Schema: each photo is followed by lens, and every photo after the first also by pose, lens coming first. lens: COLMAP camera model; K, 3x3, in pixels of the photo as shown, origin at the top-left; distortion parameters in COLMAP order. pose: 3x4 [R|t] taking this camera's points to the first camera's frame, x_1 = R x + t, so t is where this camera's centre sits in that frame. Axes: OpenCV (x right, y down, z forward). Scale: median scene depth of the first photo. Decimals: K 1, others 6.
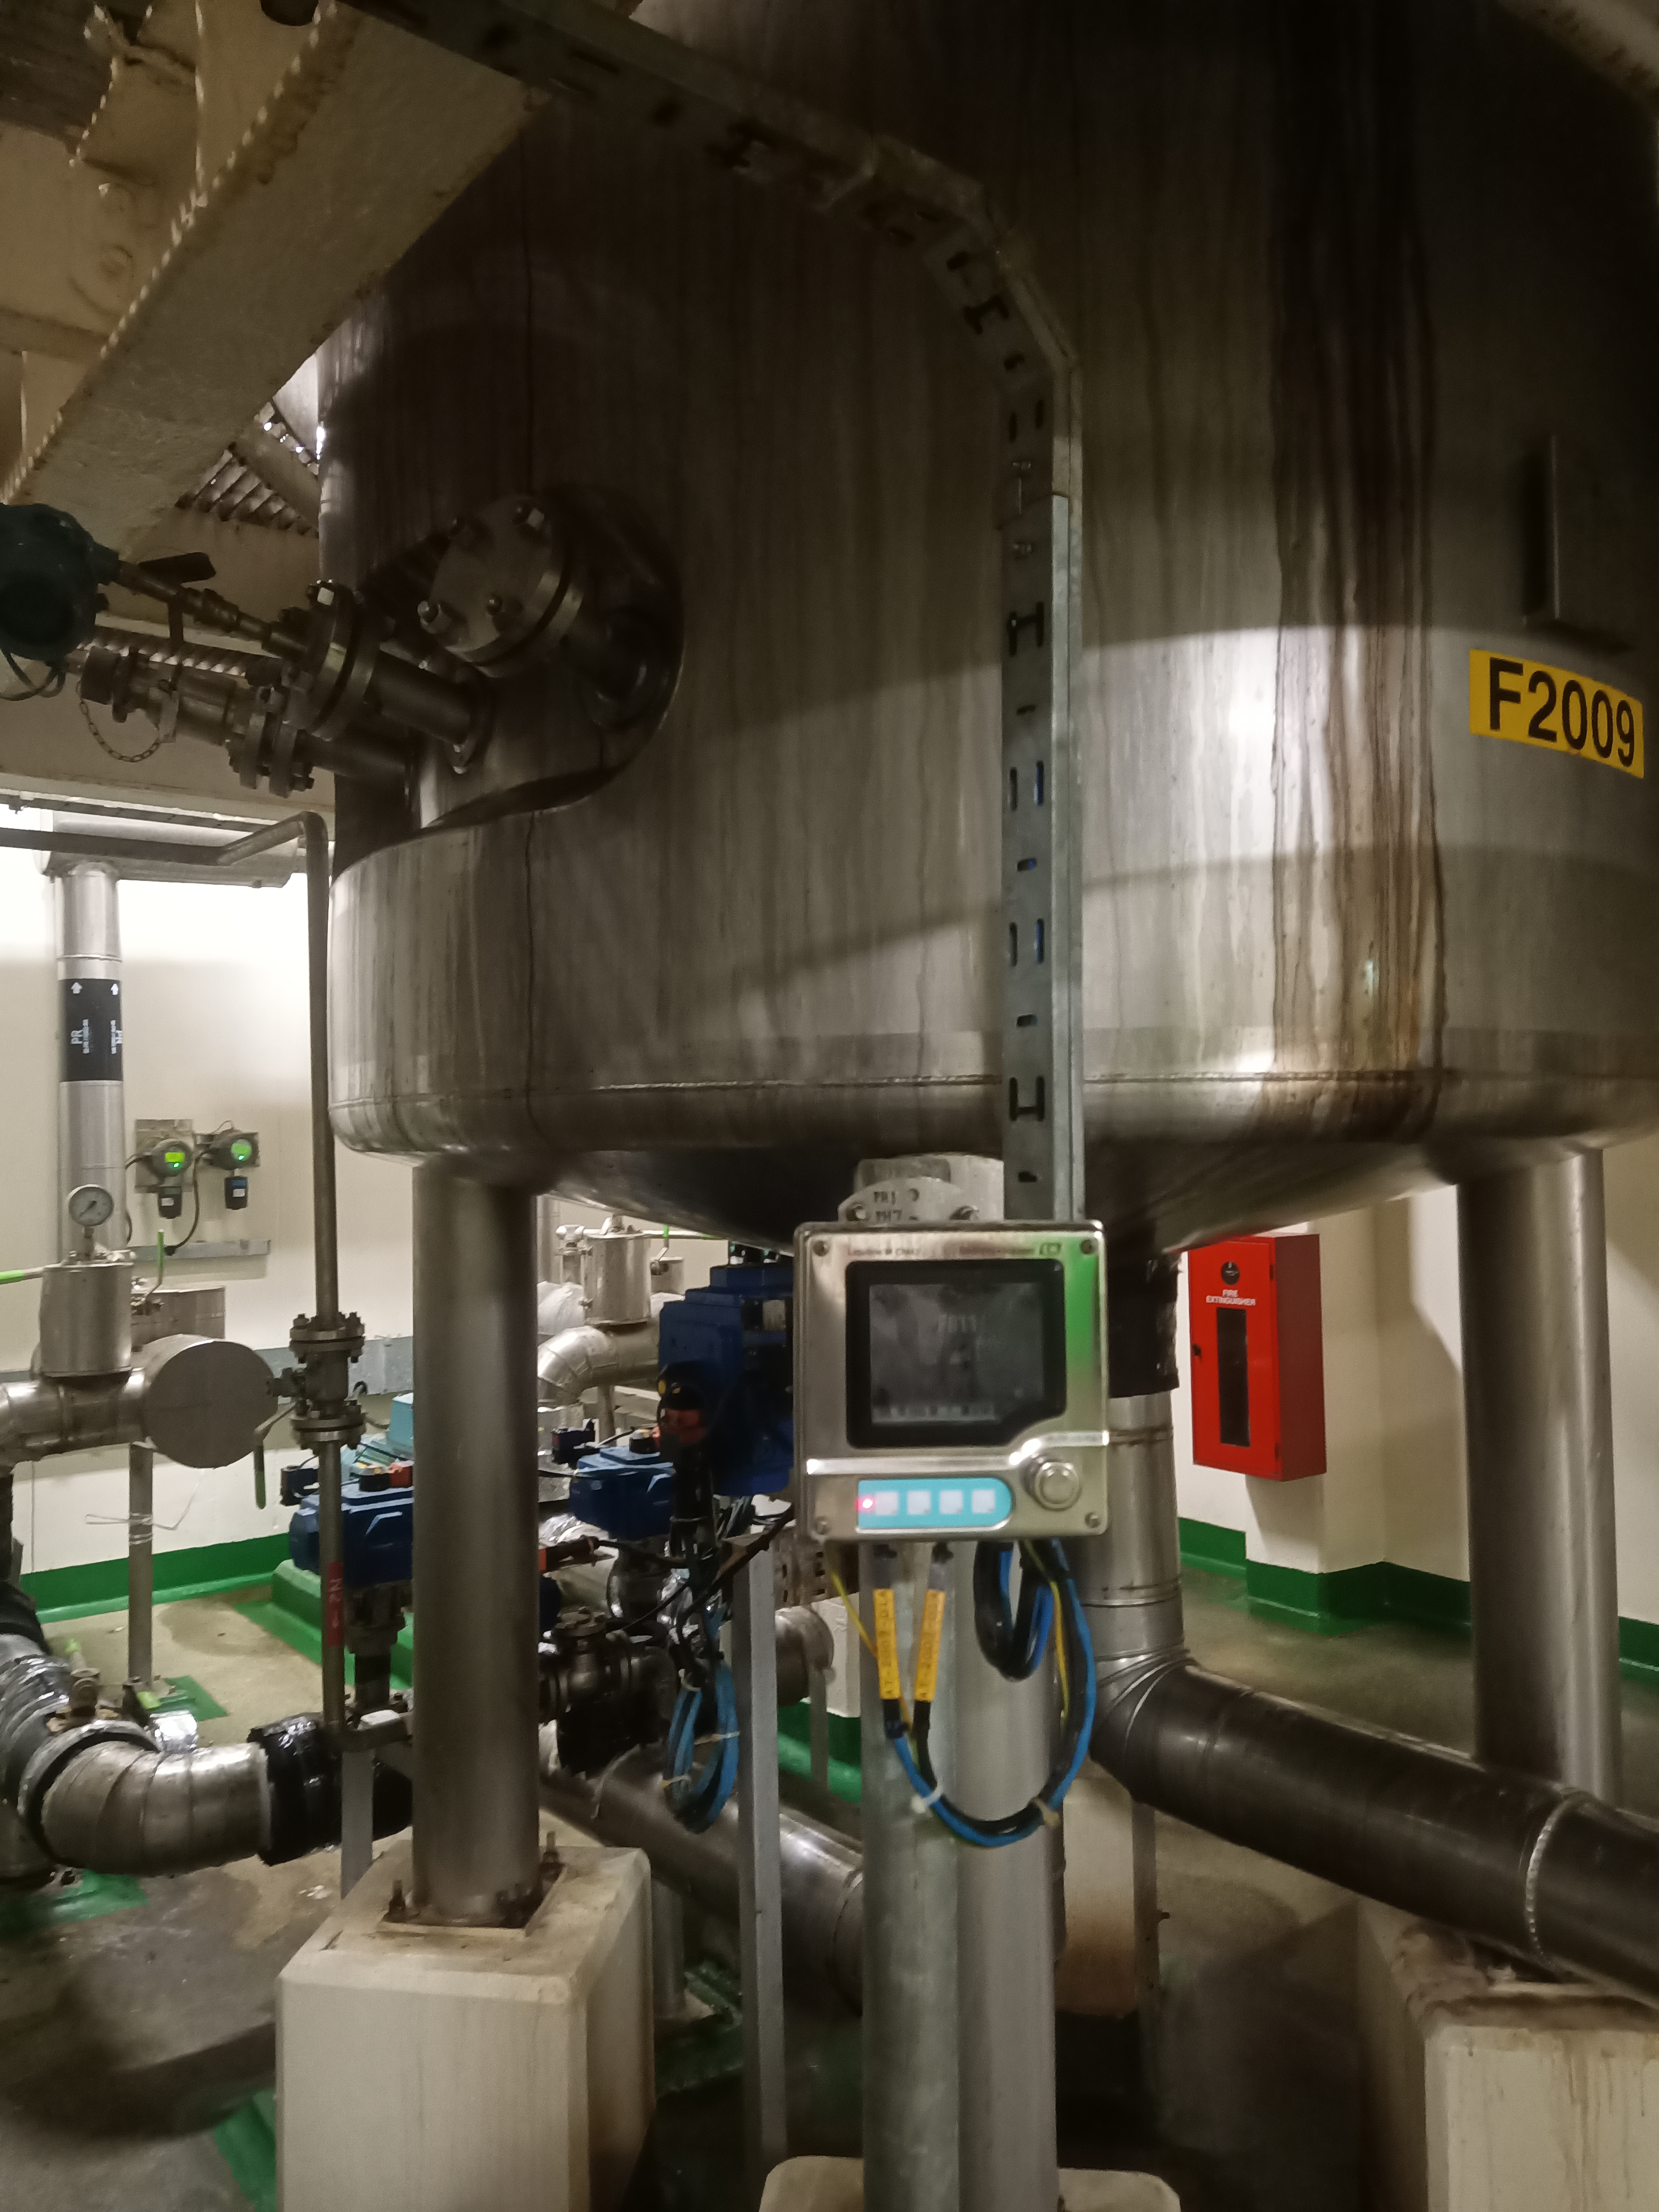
lens RADIAL K [[1637.7, 0, 829.5], [0, 1637.7, 1106.0], [0, 0, 1]] dist [0.110847, -0.143808]
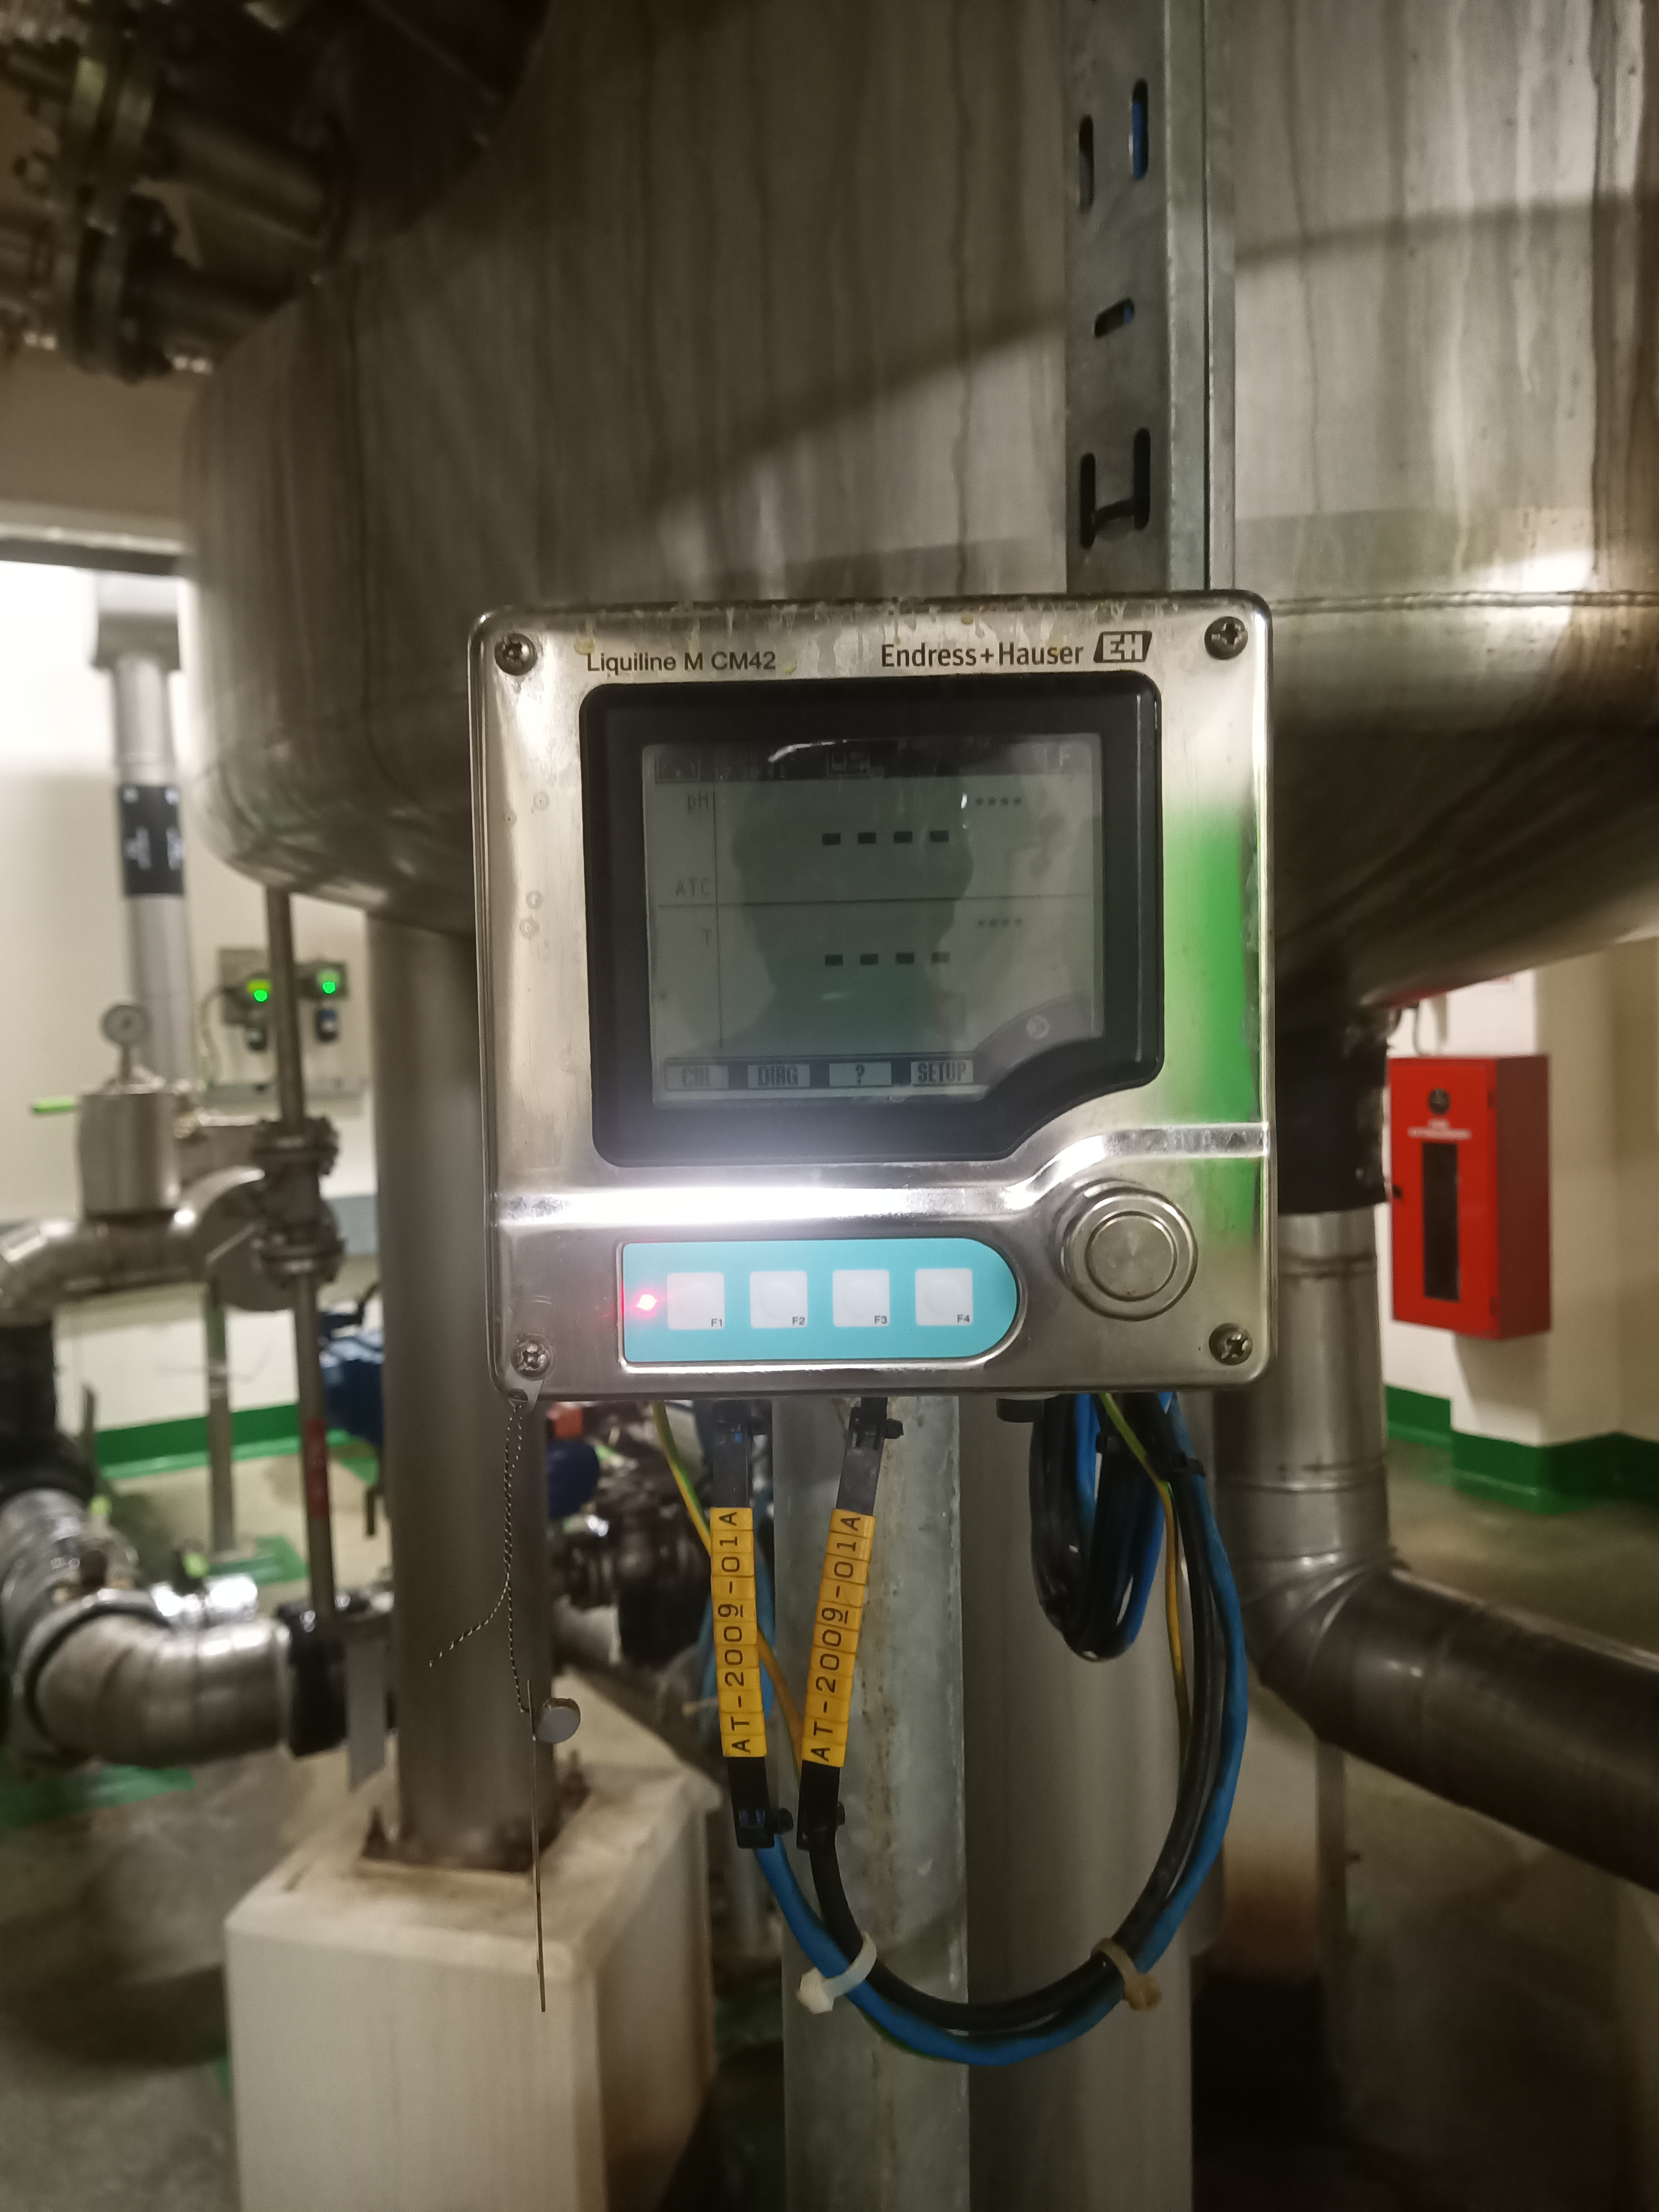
lens RADIAL K [[1680.8, 0, 829.5], [0, 1680.8, 1106.0], [0, 0, 1]] dist [0.102465, -0.177375]
pose [[0.994931, -0.007753, -0.100263, 0.042012], [0.016100, 0.996443, 0.082715, 0.063374], [0.099265, -0.083910, 0.991517, 0.237779]]
